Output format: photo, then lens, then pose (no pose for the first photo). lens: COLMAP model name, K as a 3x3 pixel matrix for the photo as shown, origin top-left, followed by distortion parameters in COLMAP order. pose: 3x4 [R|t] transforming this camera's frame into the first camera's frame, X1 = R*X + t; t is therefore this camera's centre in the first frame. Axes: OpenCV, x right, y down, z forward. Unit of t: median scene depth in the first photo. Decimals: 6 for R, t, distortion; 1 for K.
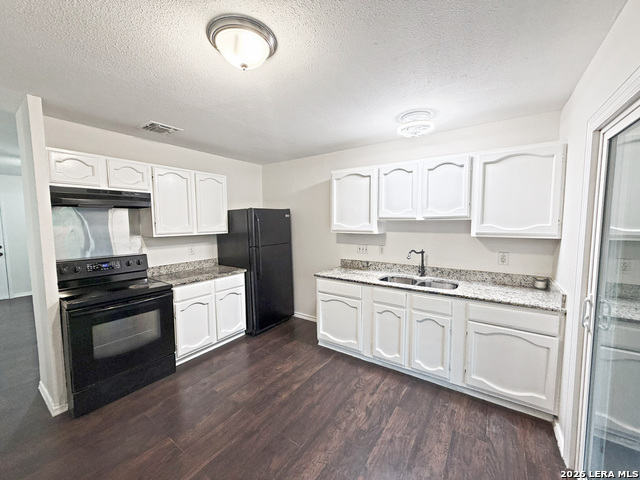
lens RADIAL K [[253.1, 0, 321.2], [0, 253.1, 242.2], [0, 0, 1]] dist [0.002039, 0.000199]
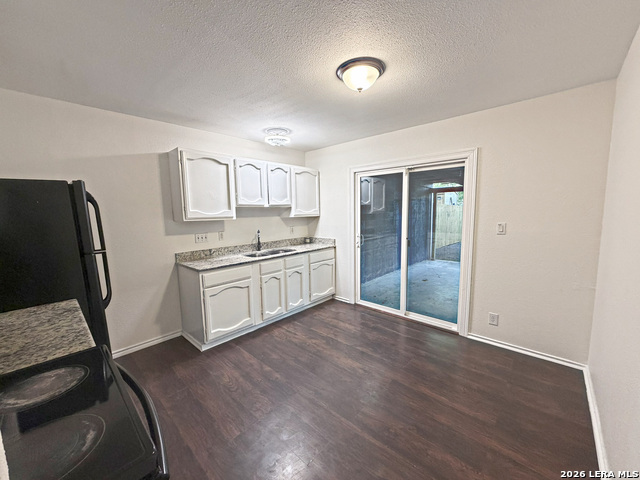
lens RADIAL K [[253.1, 0, 322.2], [0, 253.1, 239.2], [0, 0, 1]] dist [0.002039, 0.000199]
pose [[0.140261, -0.108384, 0.984164, -0.925165], [0.101551, 0.990323, 0.094589, -0.015558], [-0.984893, 0.086676, 0.149911, 0.537154]]
